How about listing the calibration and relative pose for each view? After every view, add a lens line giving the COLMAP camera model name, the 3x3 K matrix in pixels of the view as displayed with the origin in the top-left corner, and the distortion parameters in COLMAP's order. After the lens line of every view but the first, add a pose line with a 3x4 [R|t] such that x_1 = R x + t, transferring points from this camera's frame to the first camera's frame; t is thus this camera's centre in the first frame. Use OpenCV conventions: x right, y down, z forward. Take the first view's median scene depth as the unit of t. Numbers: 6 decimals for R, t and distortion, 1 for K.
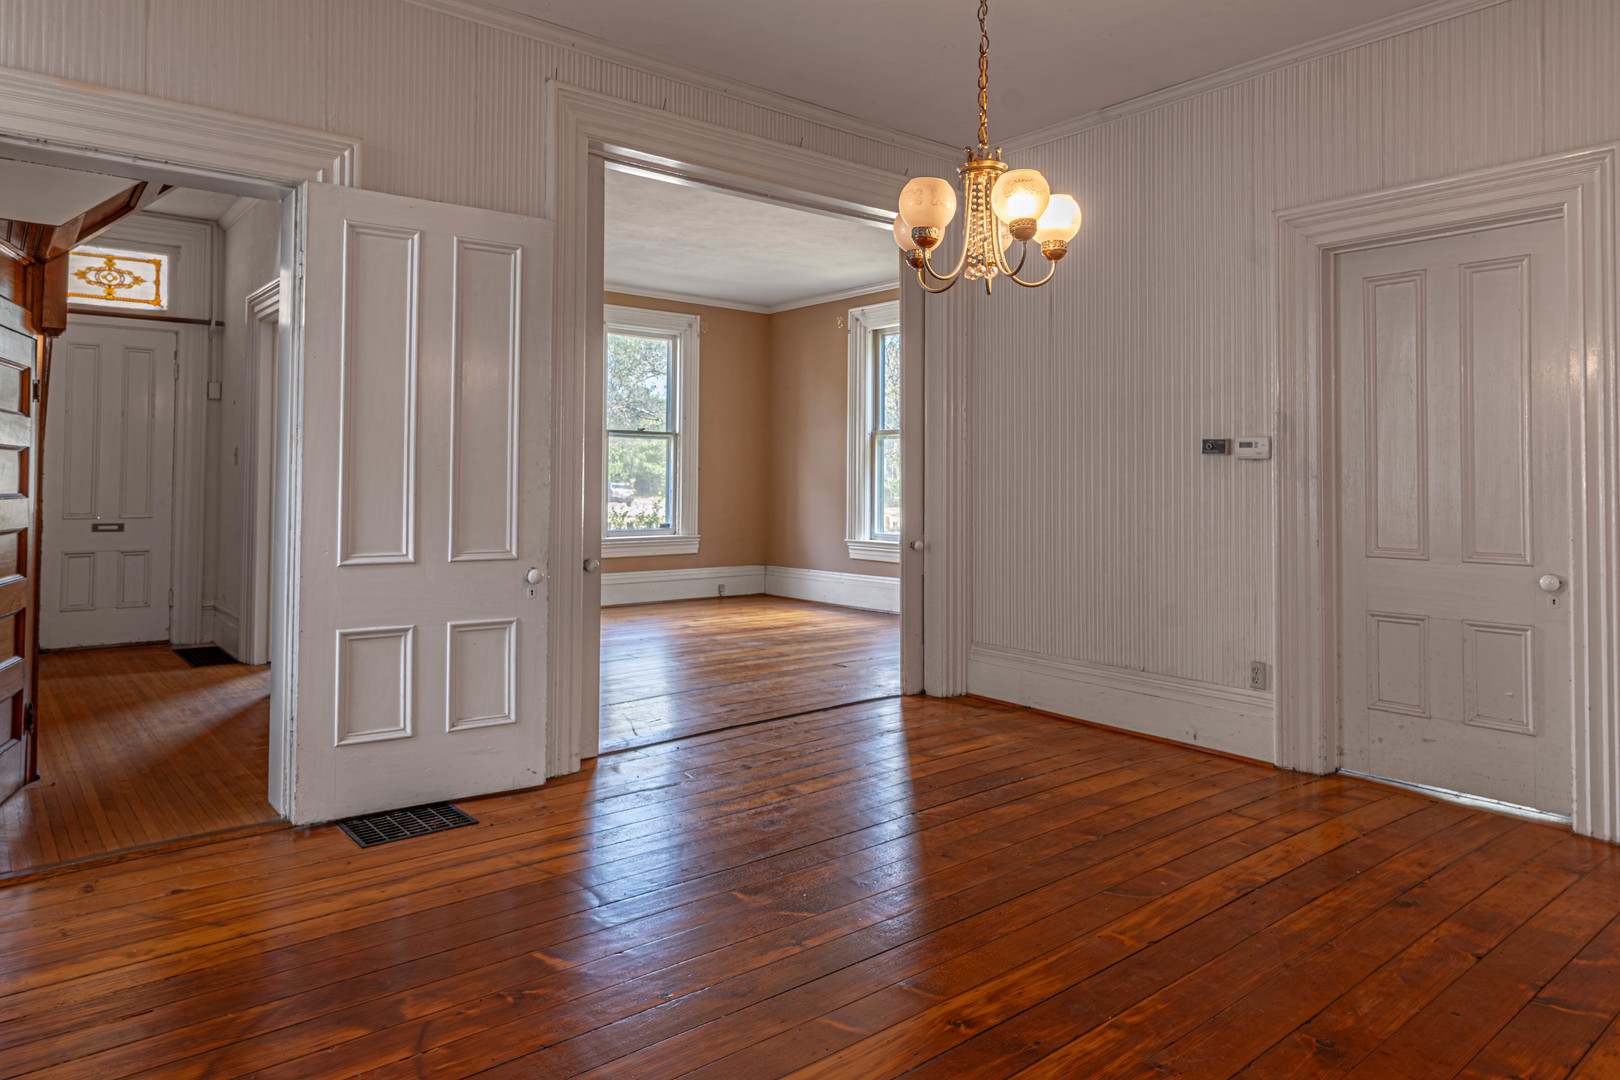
lens RADIAL K [[1003.3, 0, 806.9], [0, 1003.3, 461.4], [0, 0, 1]] dist [0.010337, -0.000736]
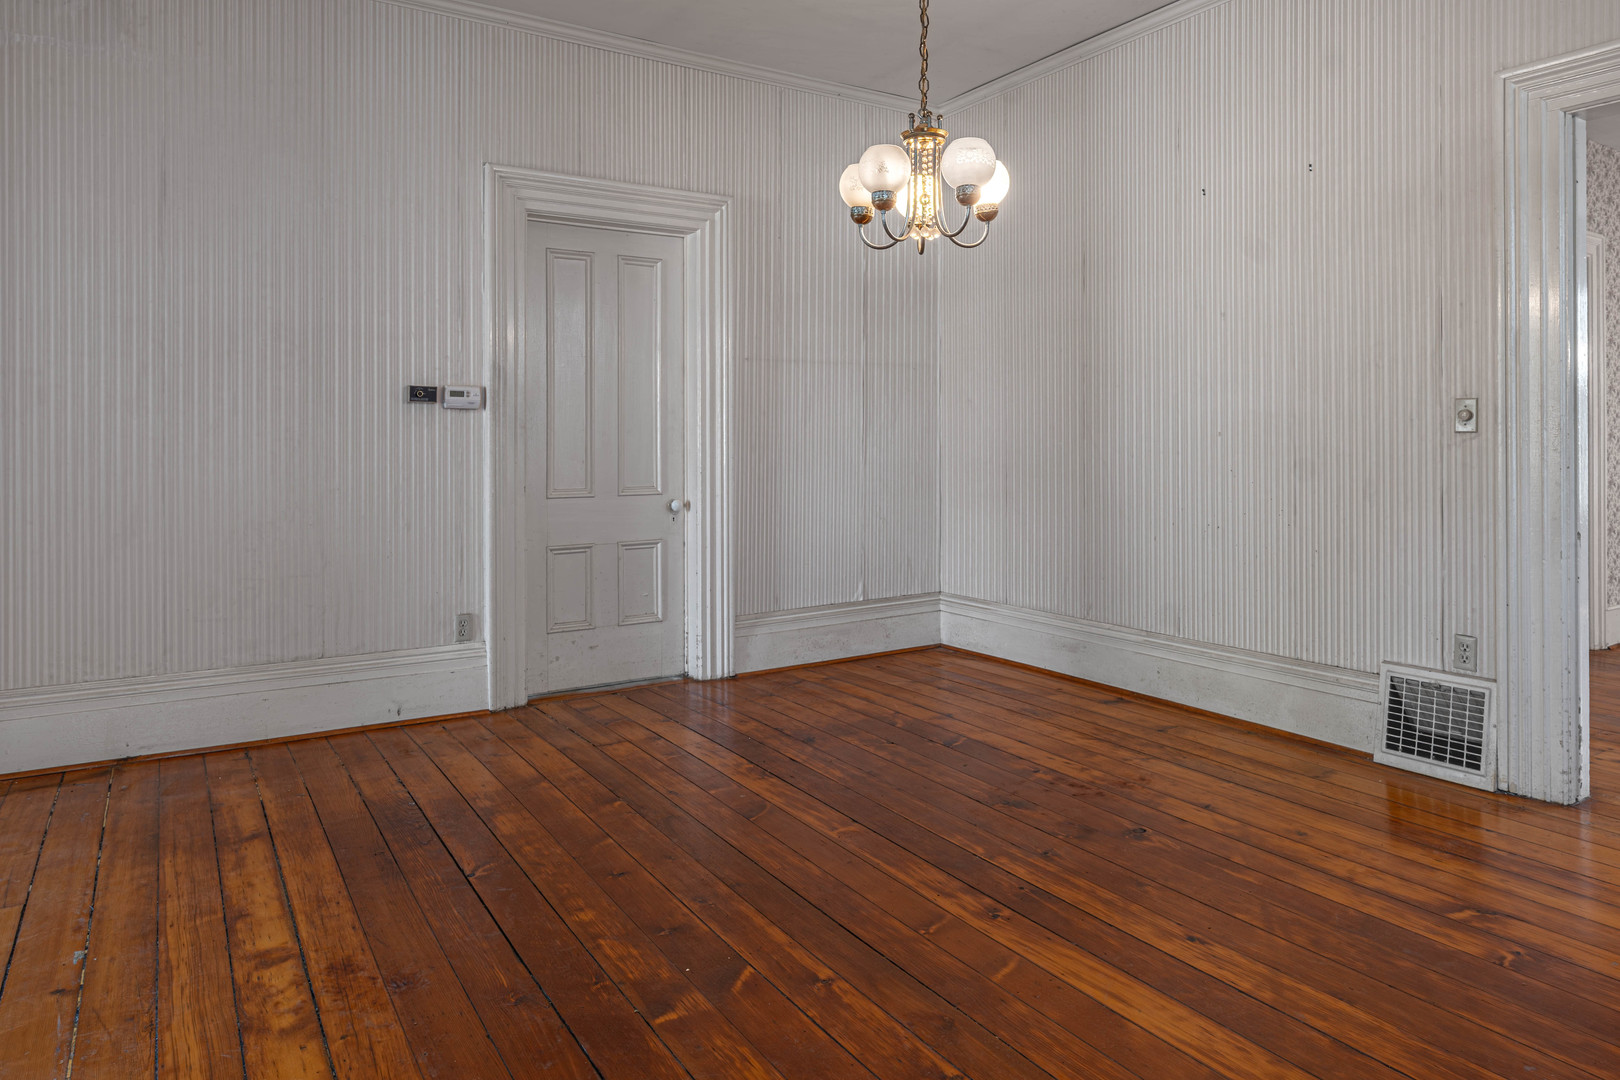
lens RADIAL K [[1003.3, 0, 834.2], [0, 1003.3, 439.0], [0, 0, 1]] dist [0.010337, -0.000736]
pose [[0.122781, -0.007300, 0.992407, -0.566124], [-0.018397, 0.999784, 0.009631, 0.013043], [-0.992263, -0.019440, 0.122620, 0.608570]]
